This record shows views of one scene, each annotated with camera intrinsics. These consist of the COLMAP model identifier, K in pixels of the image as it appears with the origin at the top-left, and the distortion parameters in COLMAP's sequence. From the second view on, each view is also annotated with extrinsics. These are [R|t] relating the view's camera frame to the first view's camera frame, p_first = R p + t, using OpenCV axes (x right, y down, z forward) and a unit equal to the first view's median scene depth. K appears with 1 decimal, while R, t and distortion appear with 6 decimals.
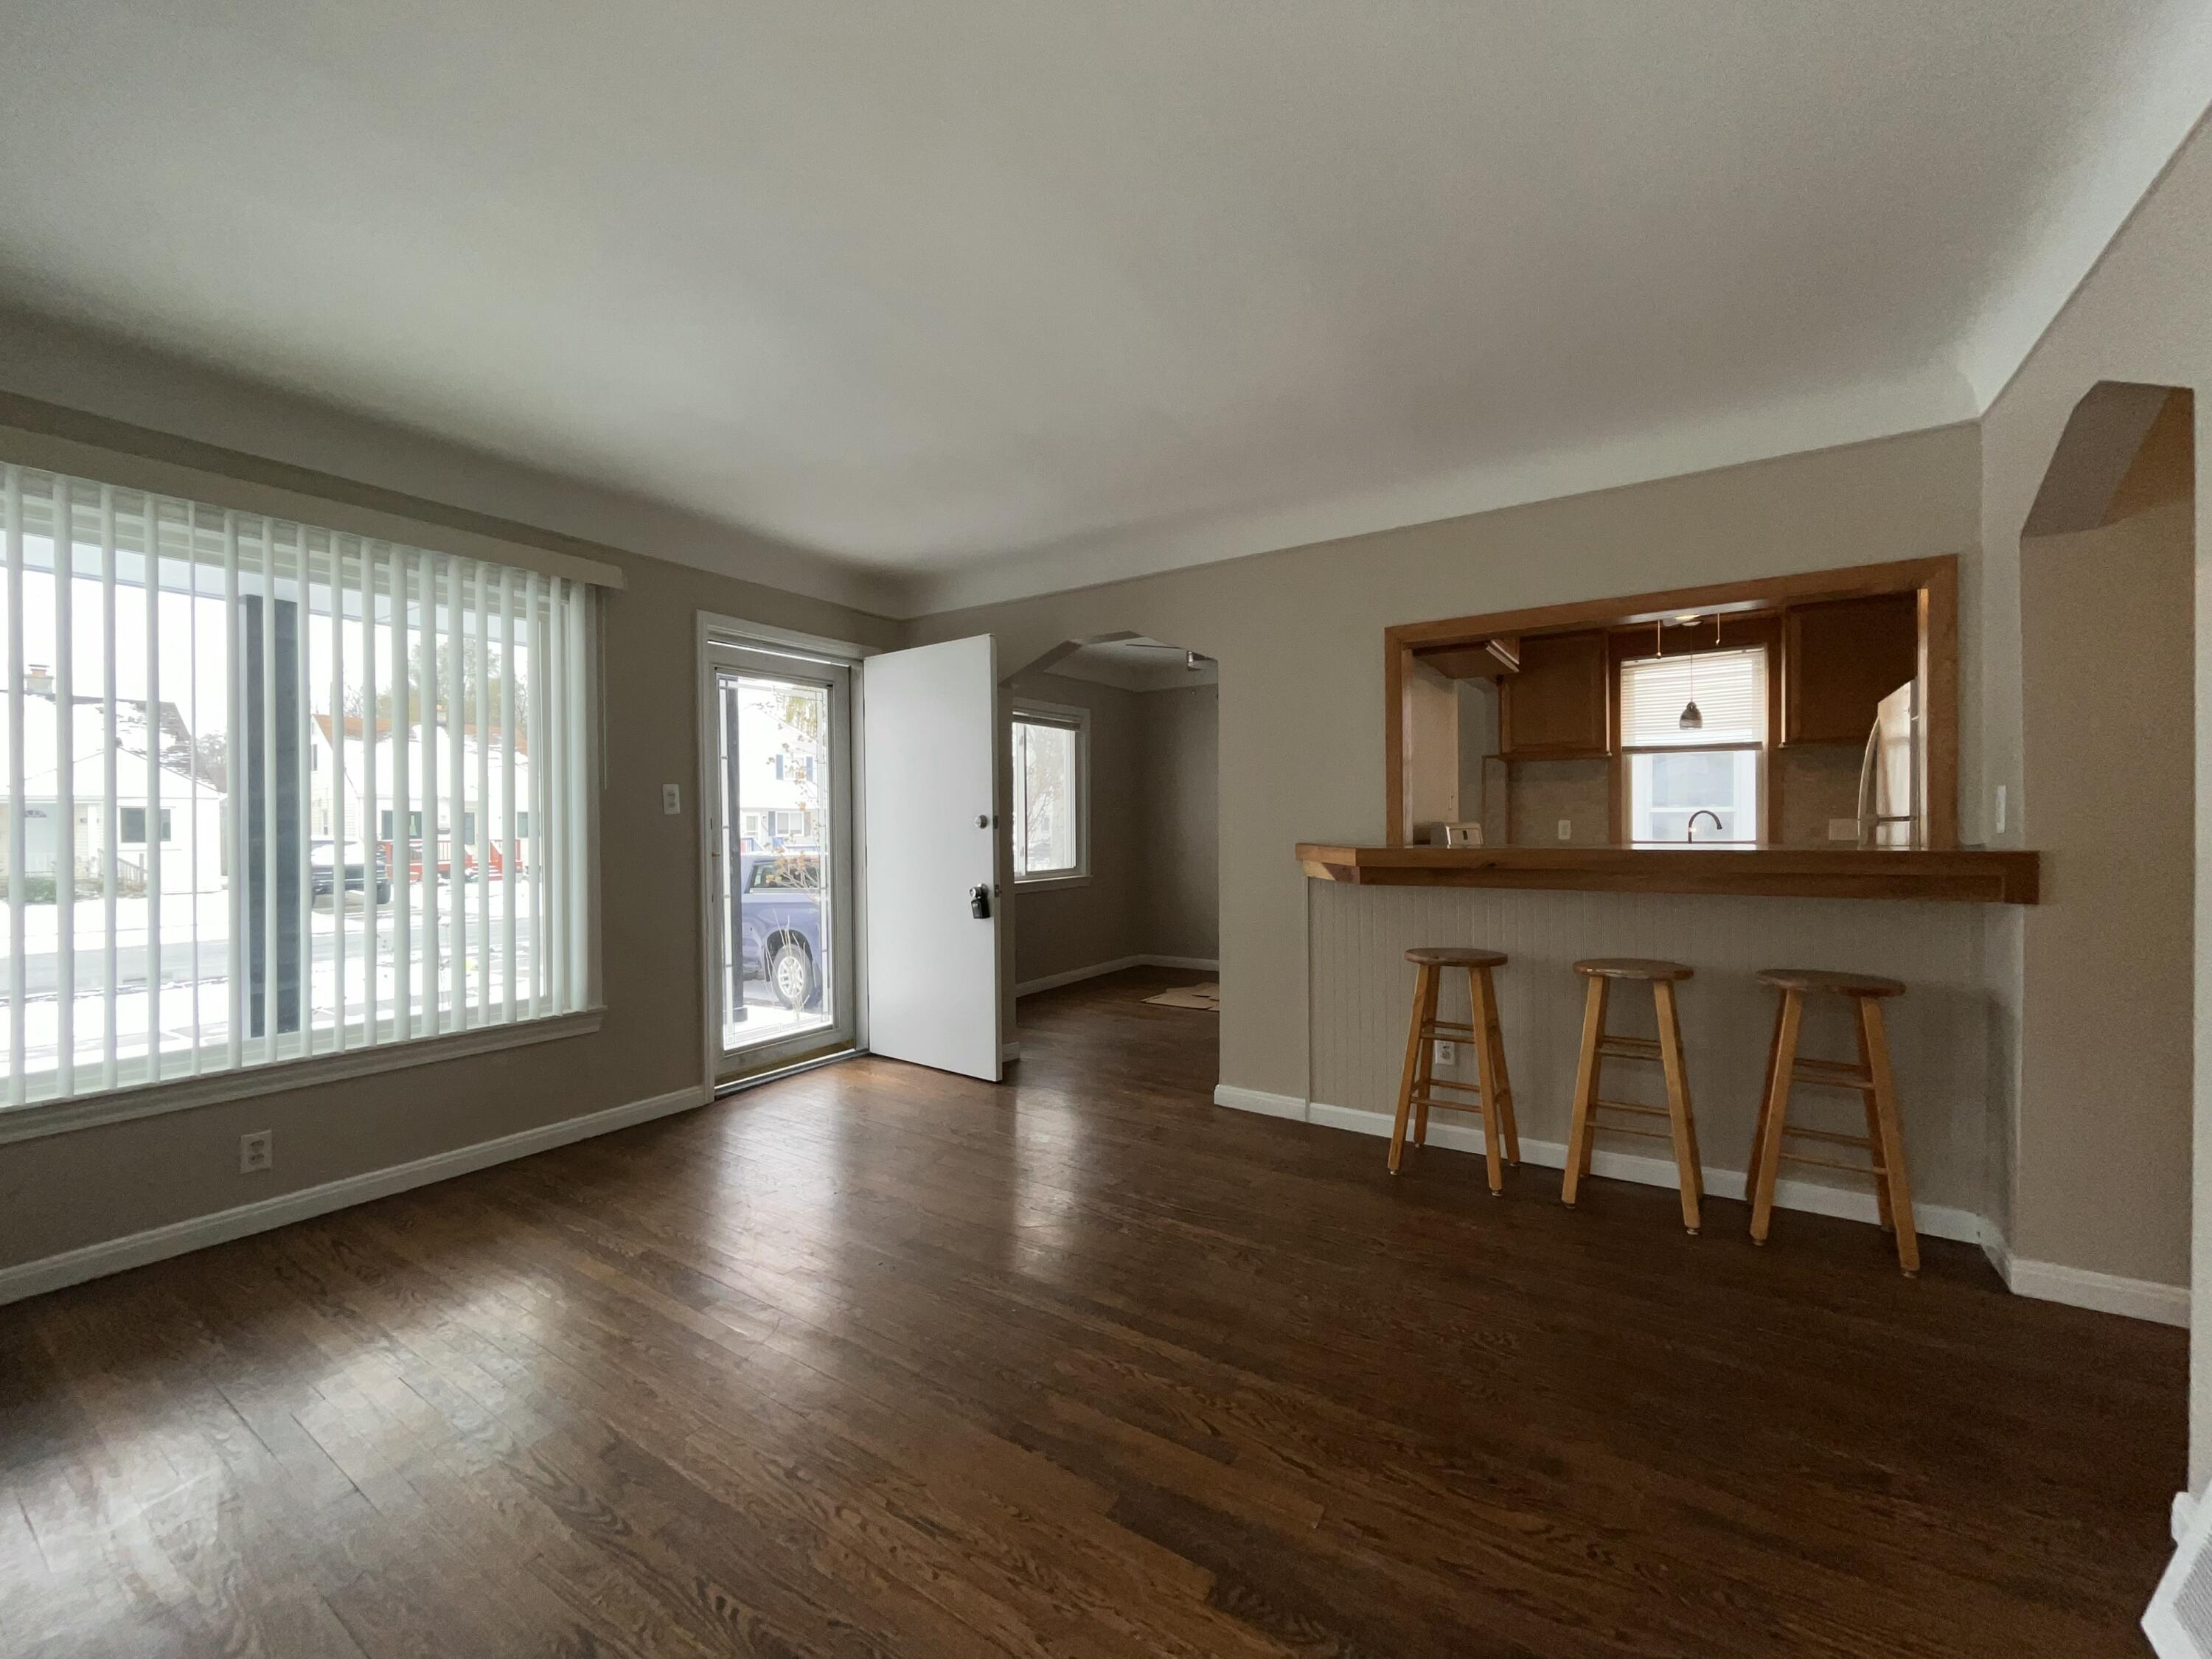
lens RADIAL K [[908.1, 0, 1100.1], [0, 908.1, 830.9], [0, 0, 1]] dist [-0.002720, -0.000168]
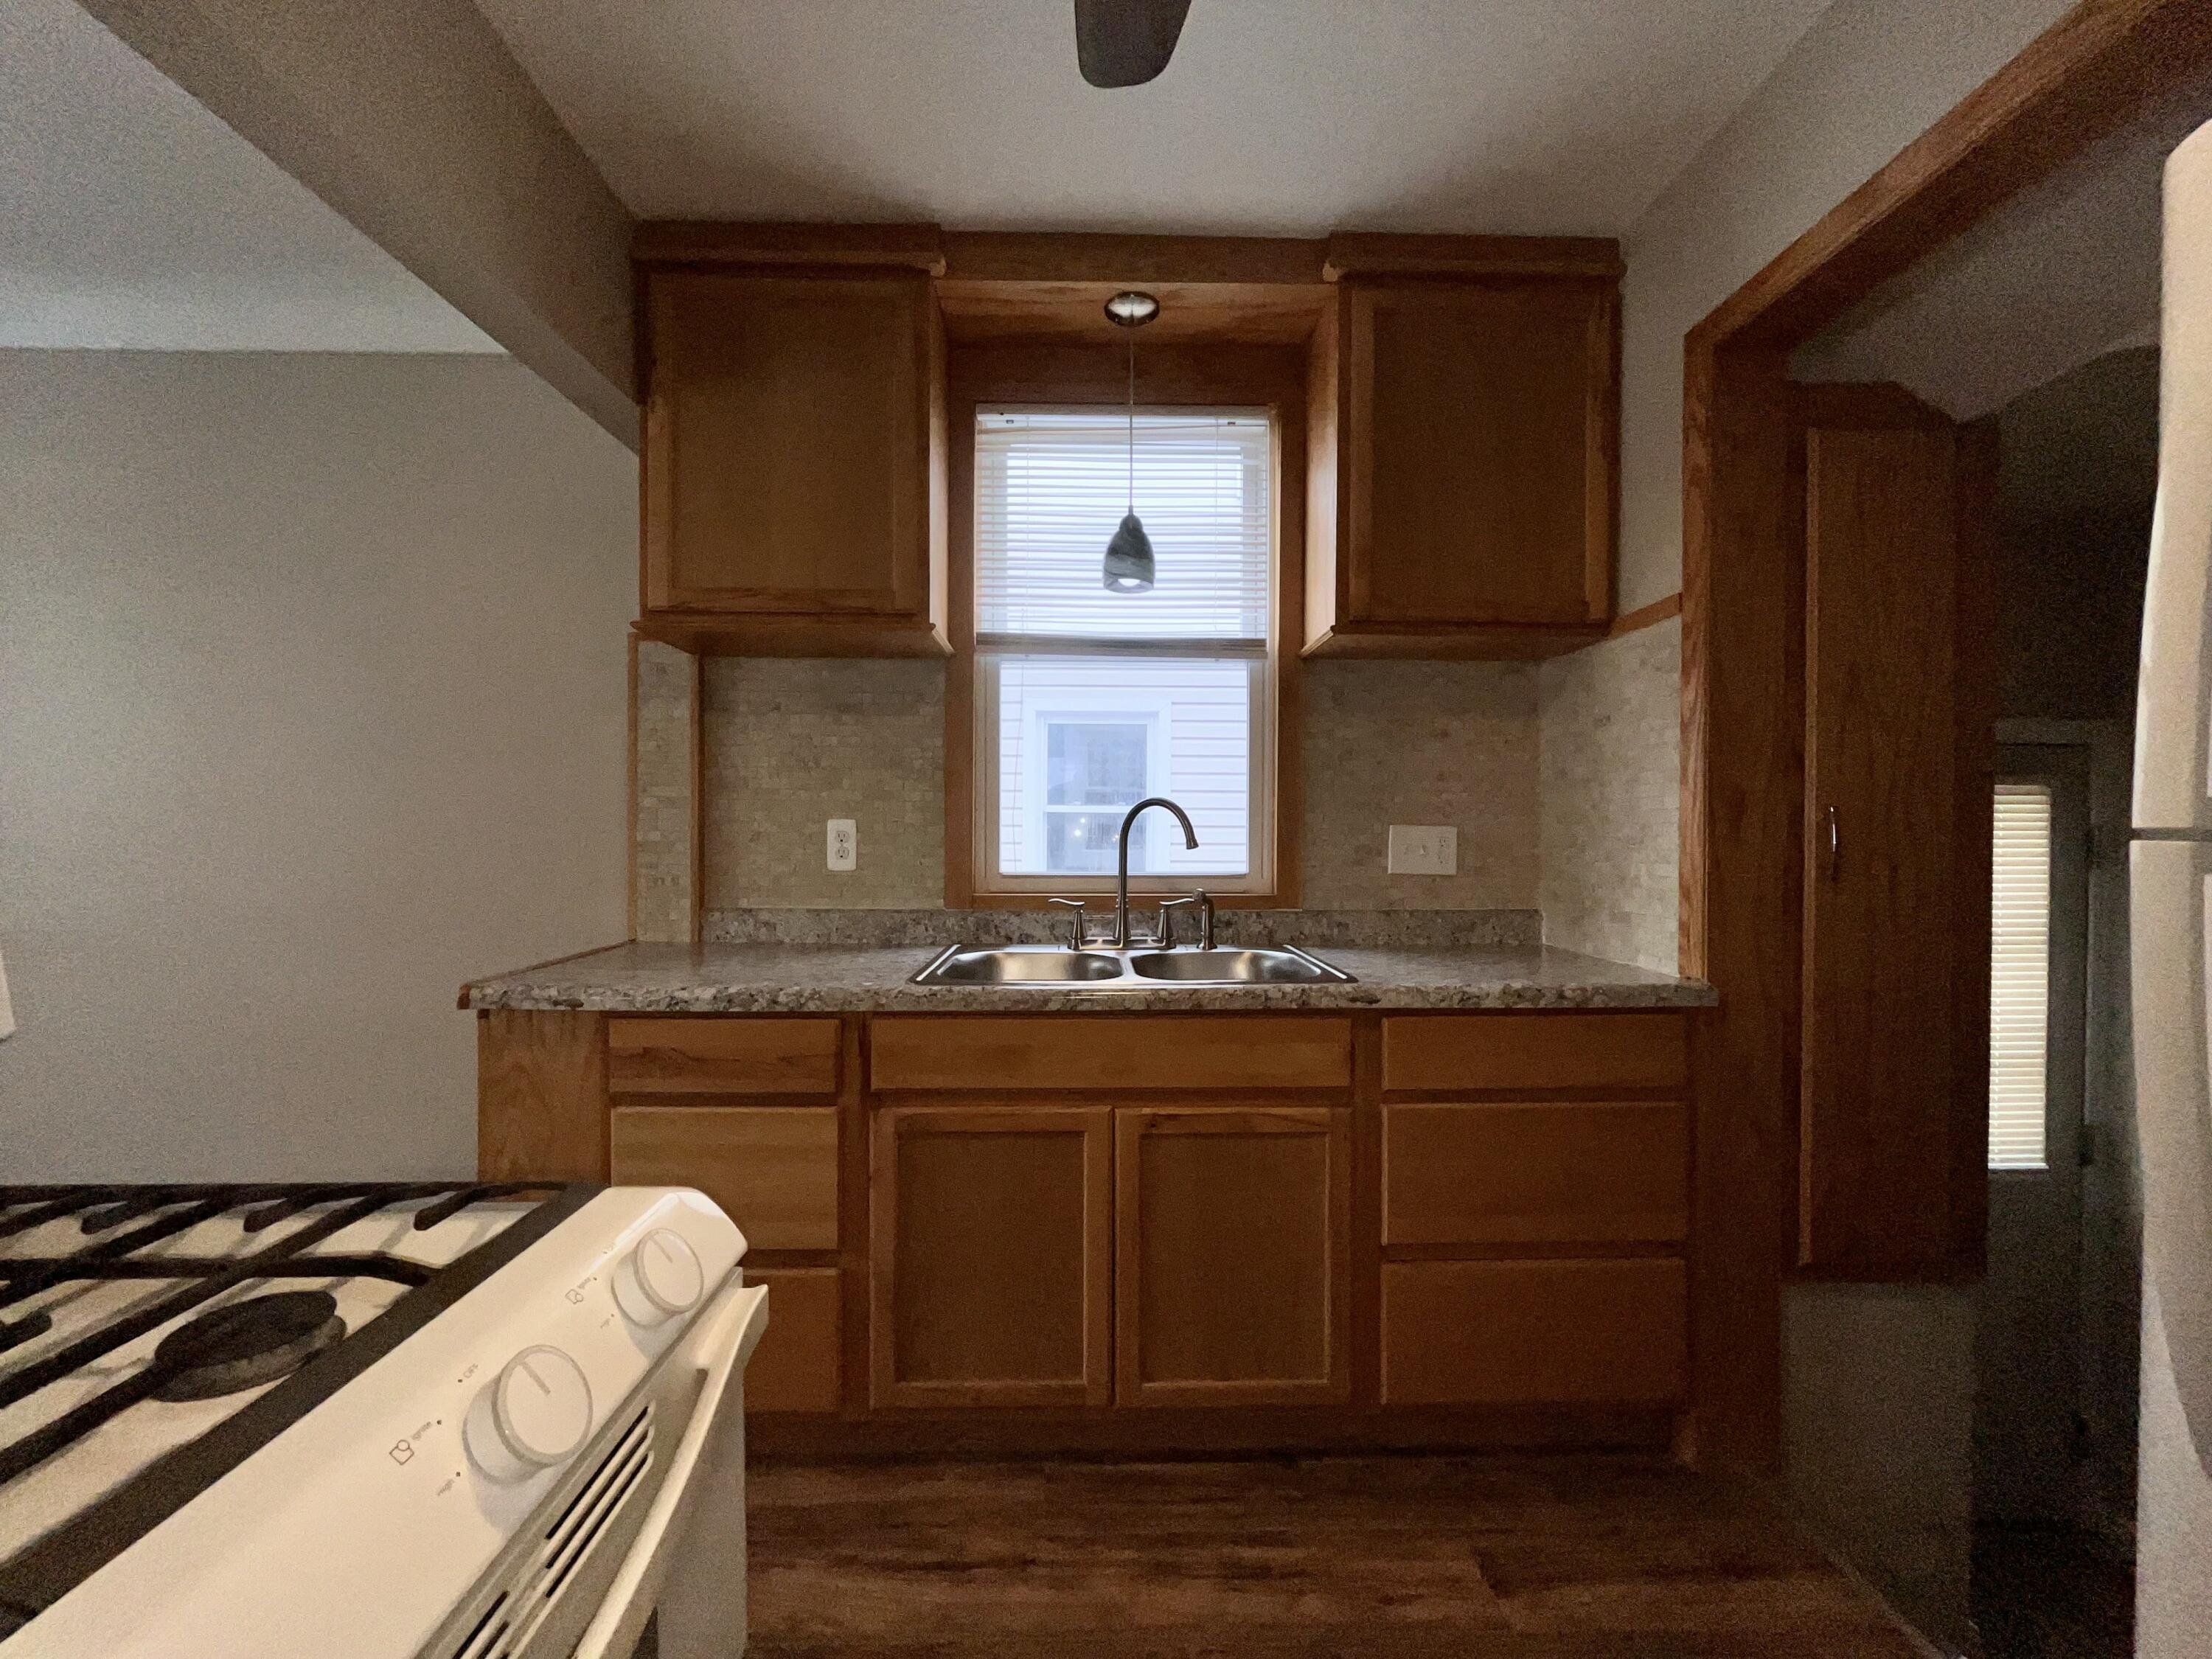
lens RADIAL K [[908.1, 0, 1103.9], [0, 908.1, 830.3], [0, 0, 1]] dist [-0.002720, -0.000168]
pose [[0.811335, 0.009215, 0.584509, 0.414634], [-0.009960, 0.999949, -0.001939, -0.007863], [-0.584496, -0.004248, 0.811385, 0.686937]]
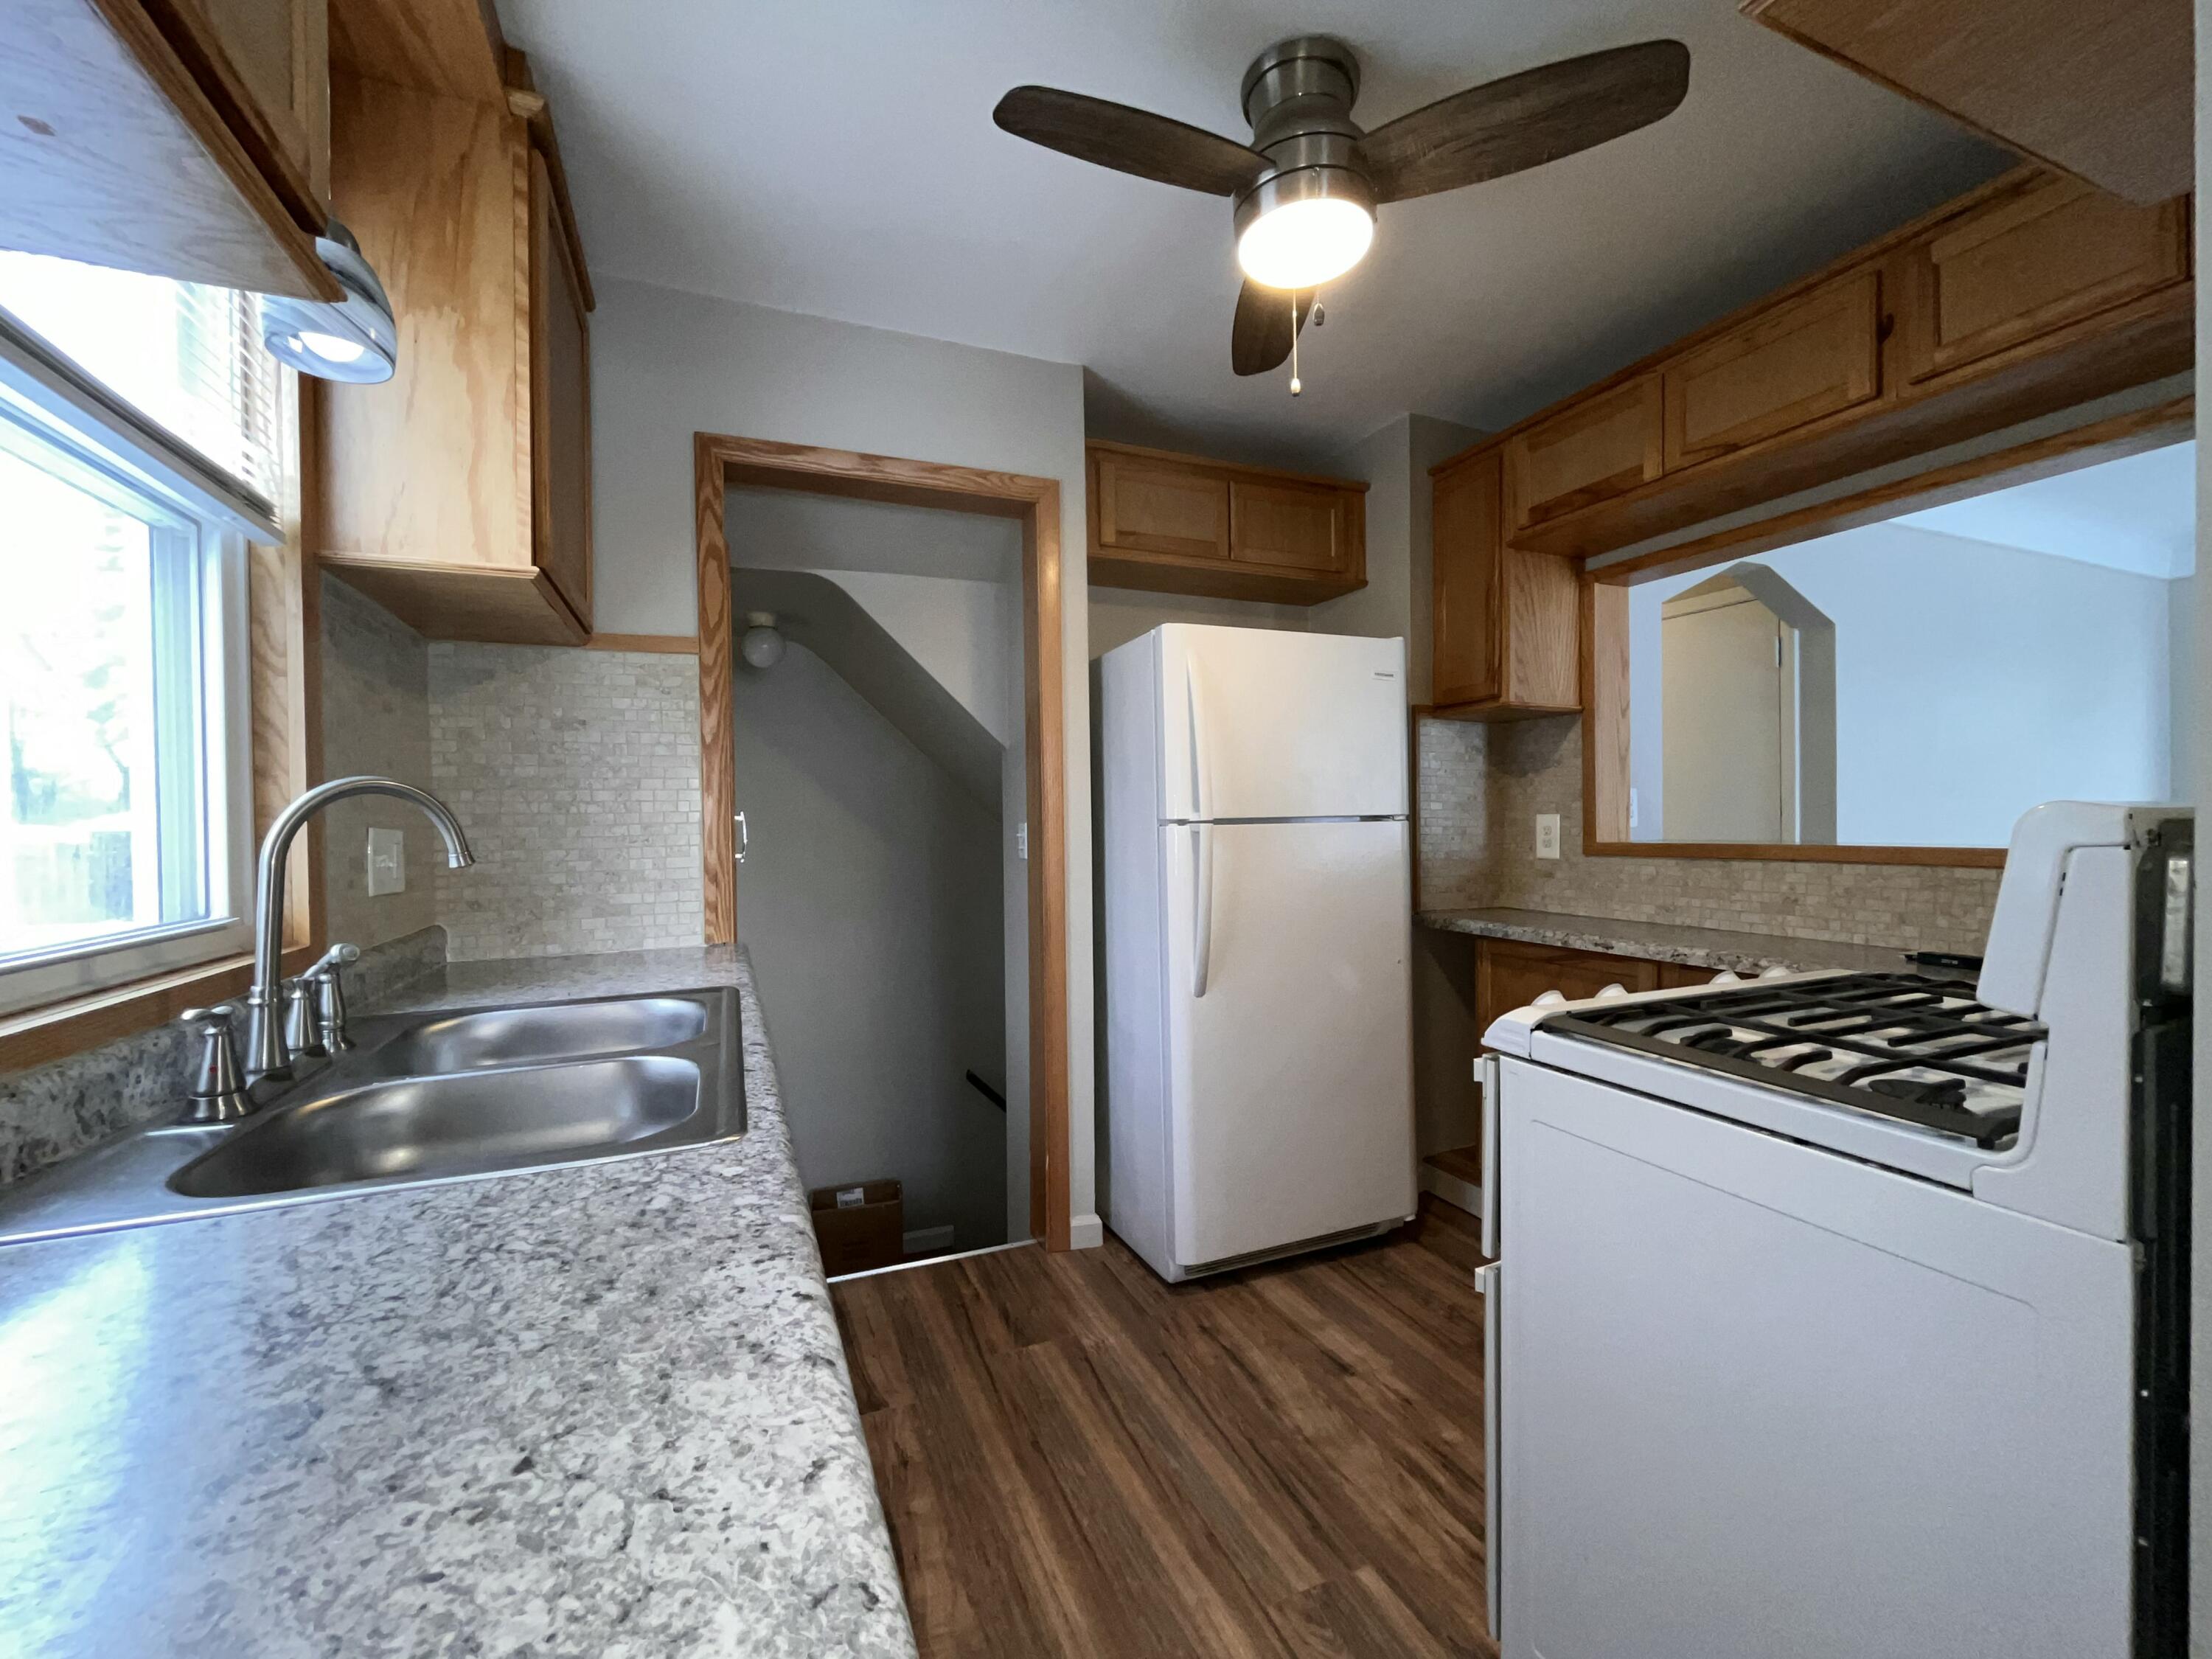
lens RADIAL K [[908.1, 0, 1109.6], [0, 908.1, 830.3], [0, 0, 1]] dist [-0.002720, -0.000168]
pose [[-0.839990, 0.019423, 0.542255, 0.399541], [0.025940, 0.999654, 0.004376, -0.006683], [-0.541982, 0.017742, -0.840203, 1.091928]]
